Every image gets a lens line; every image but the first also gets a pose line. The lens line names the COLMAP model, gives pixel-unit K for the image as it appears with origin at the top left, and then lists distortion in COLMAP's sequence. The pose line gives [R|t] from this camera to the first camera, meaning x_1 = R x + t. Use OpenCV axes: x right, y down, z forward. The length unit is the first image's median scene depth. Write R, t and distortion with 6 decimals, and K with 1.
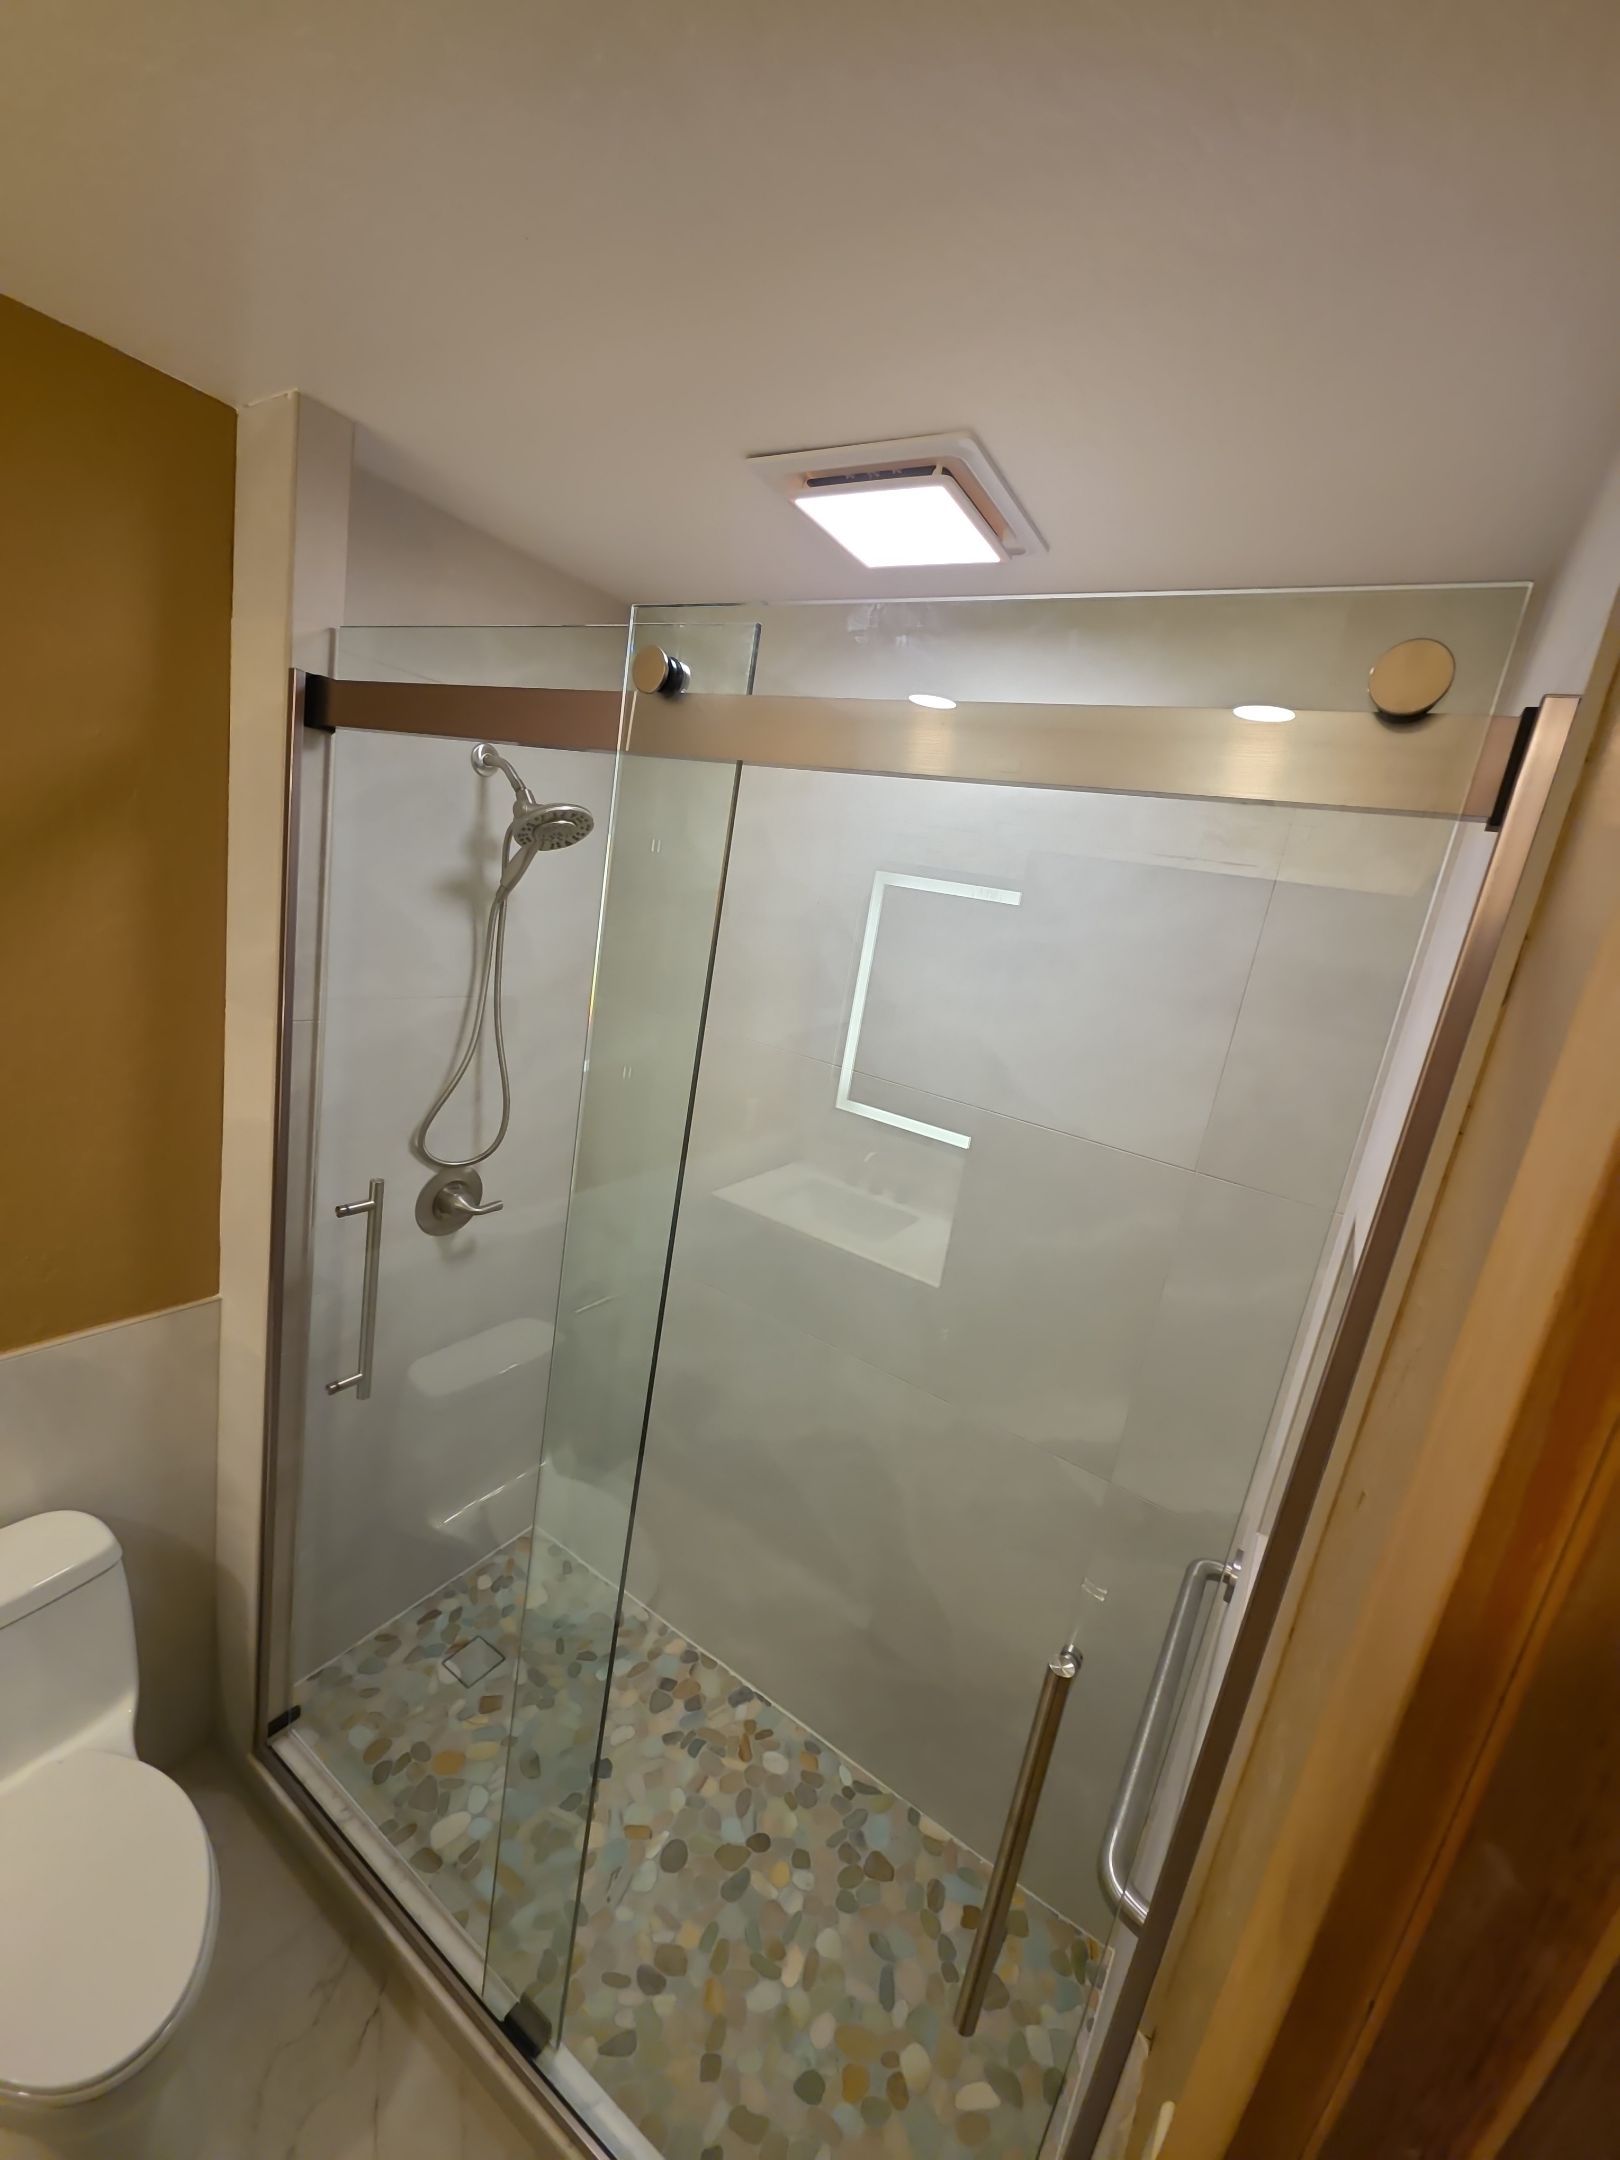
lens RADIAL K [[893.3, 0, 810.0], [0, 893.3, 1080.0], [0, 0, 1]] dist [-0.001584, -0.000213]
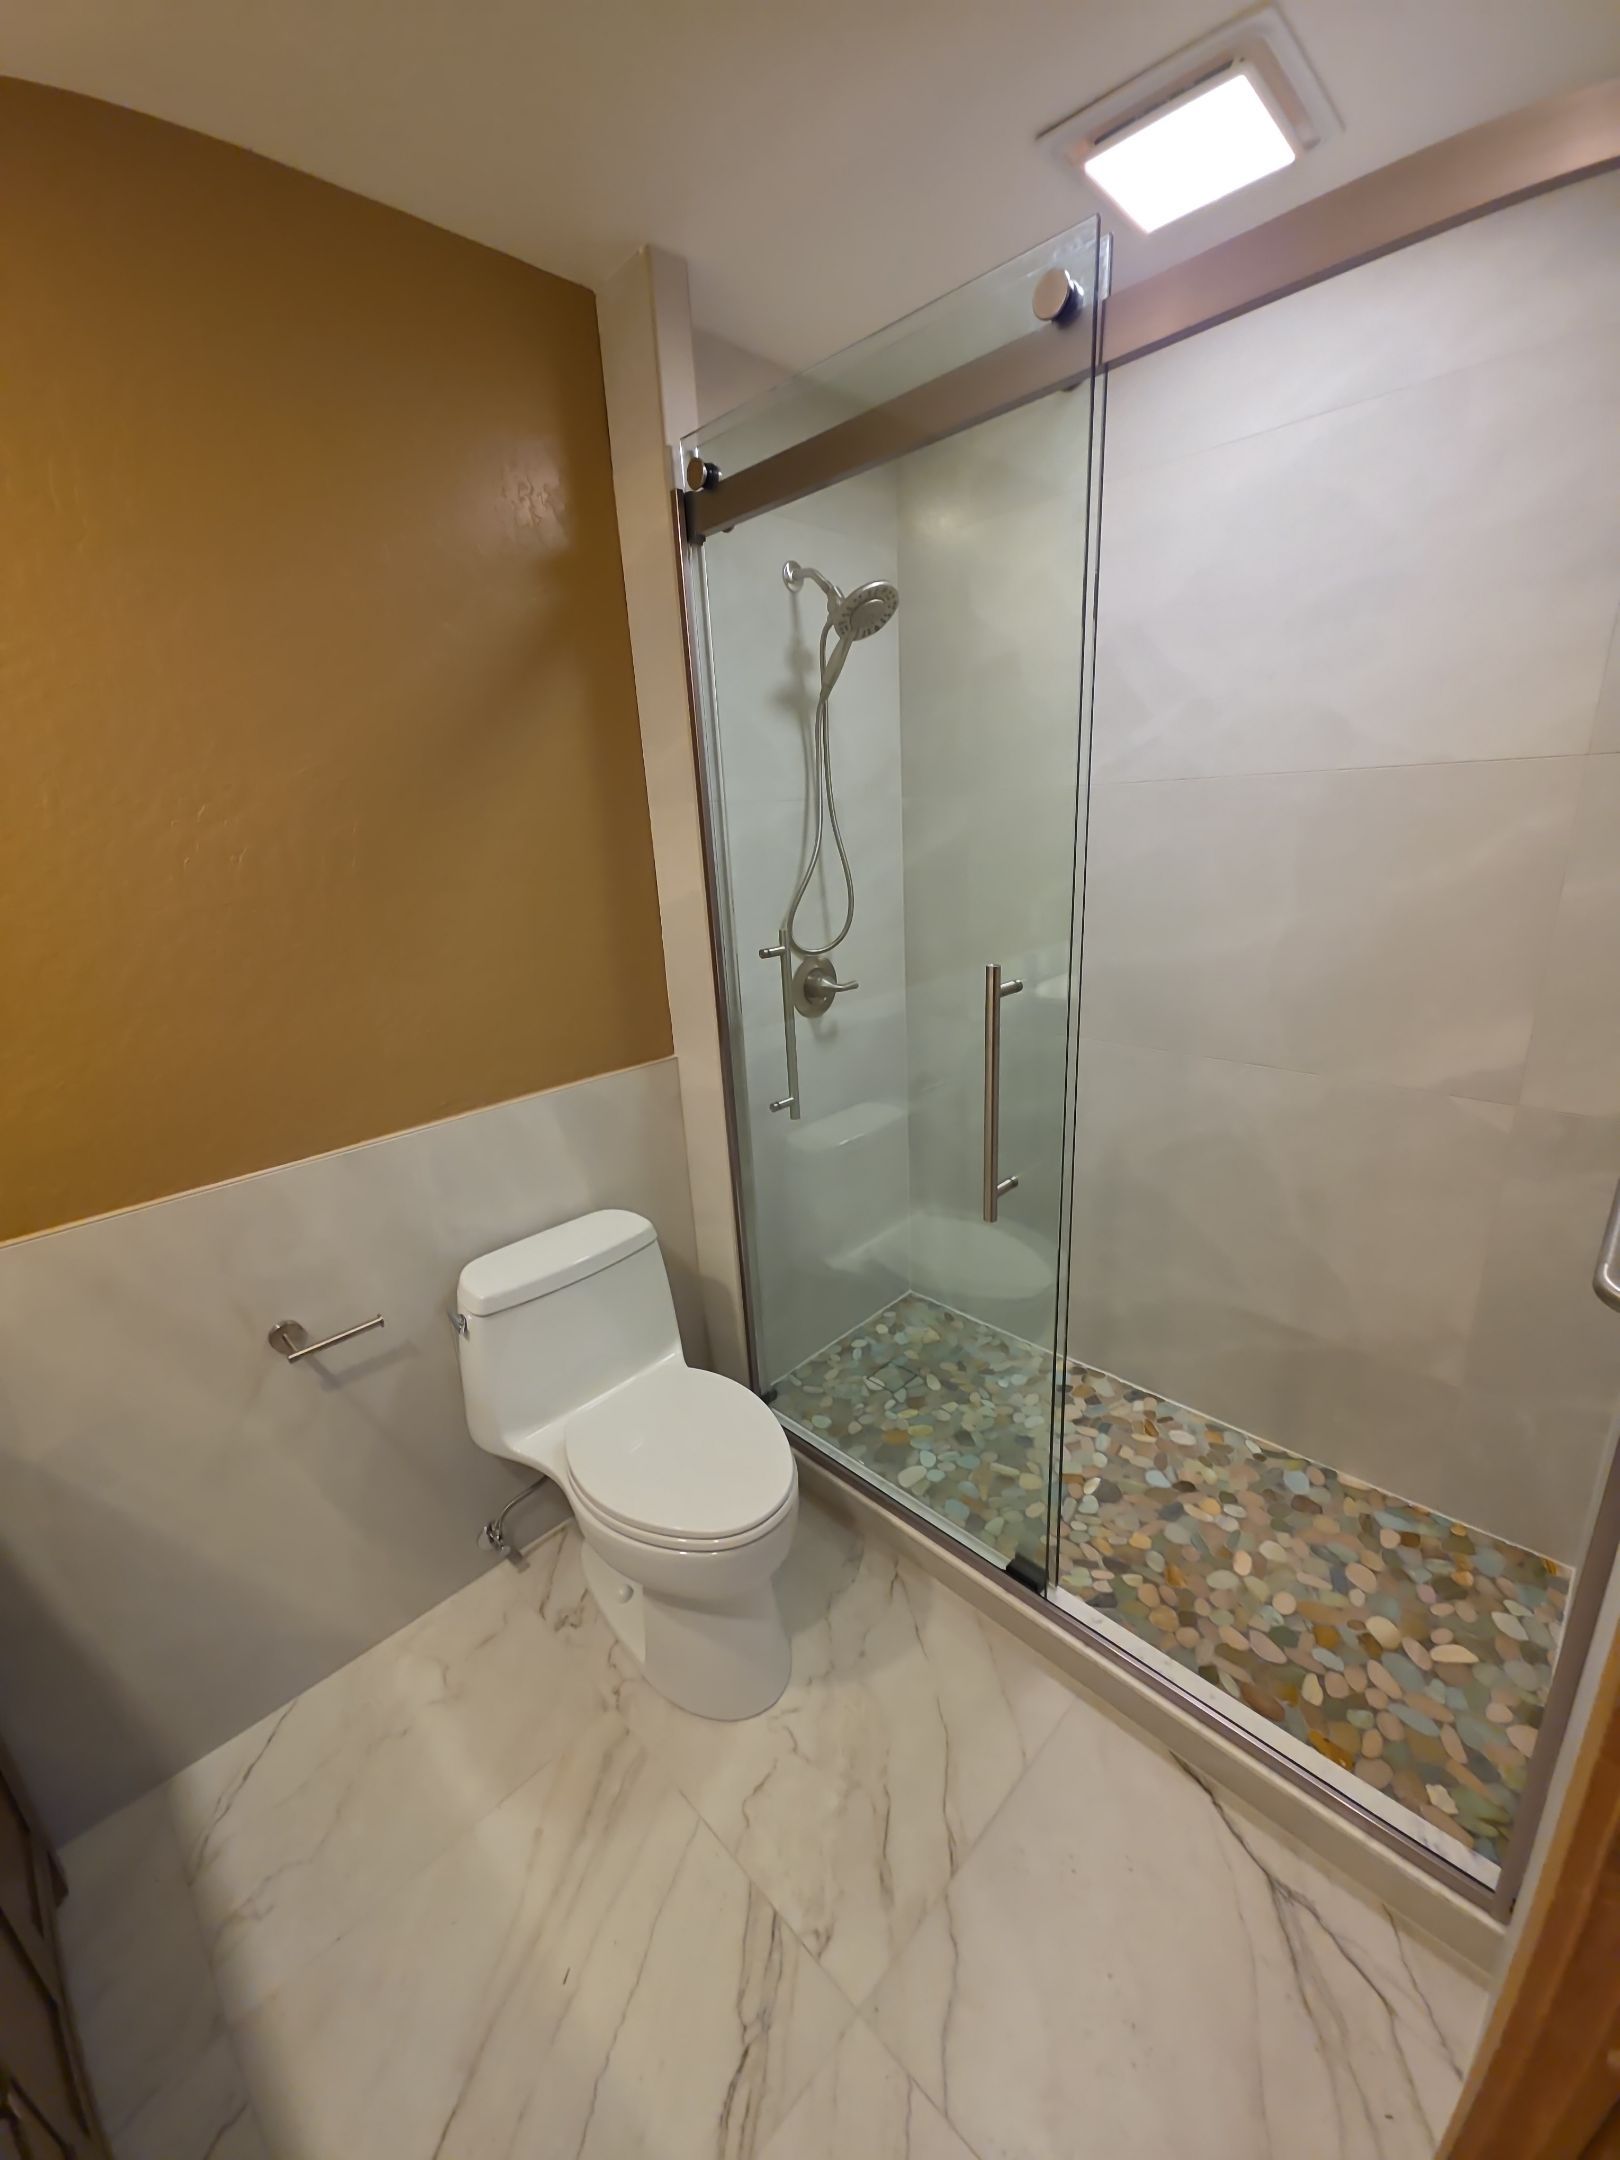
lens RADIAL K [[875.5, 0, 810.0], [0, 875.5, 1080.0], [0, 0, 1]] dist [-0.001775, -0.000348]
pose [[0.955735, -0.142025, -0.257680, -0.147225], [0.160066, 0.985822, 0.050331, 0.218590], [0.246878, -0.089349, 0.964919, -0.122954]]
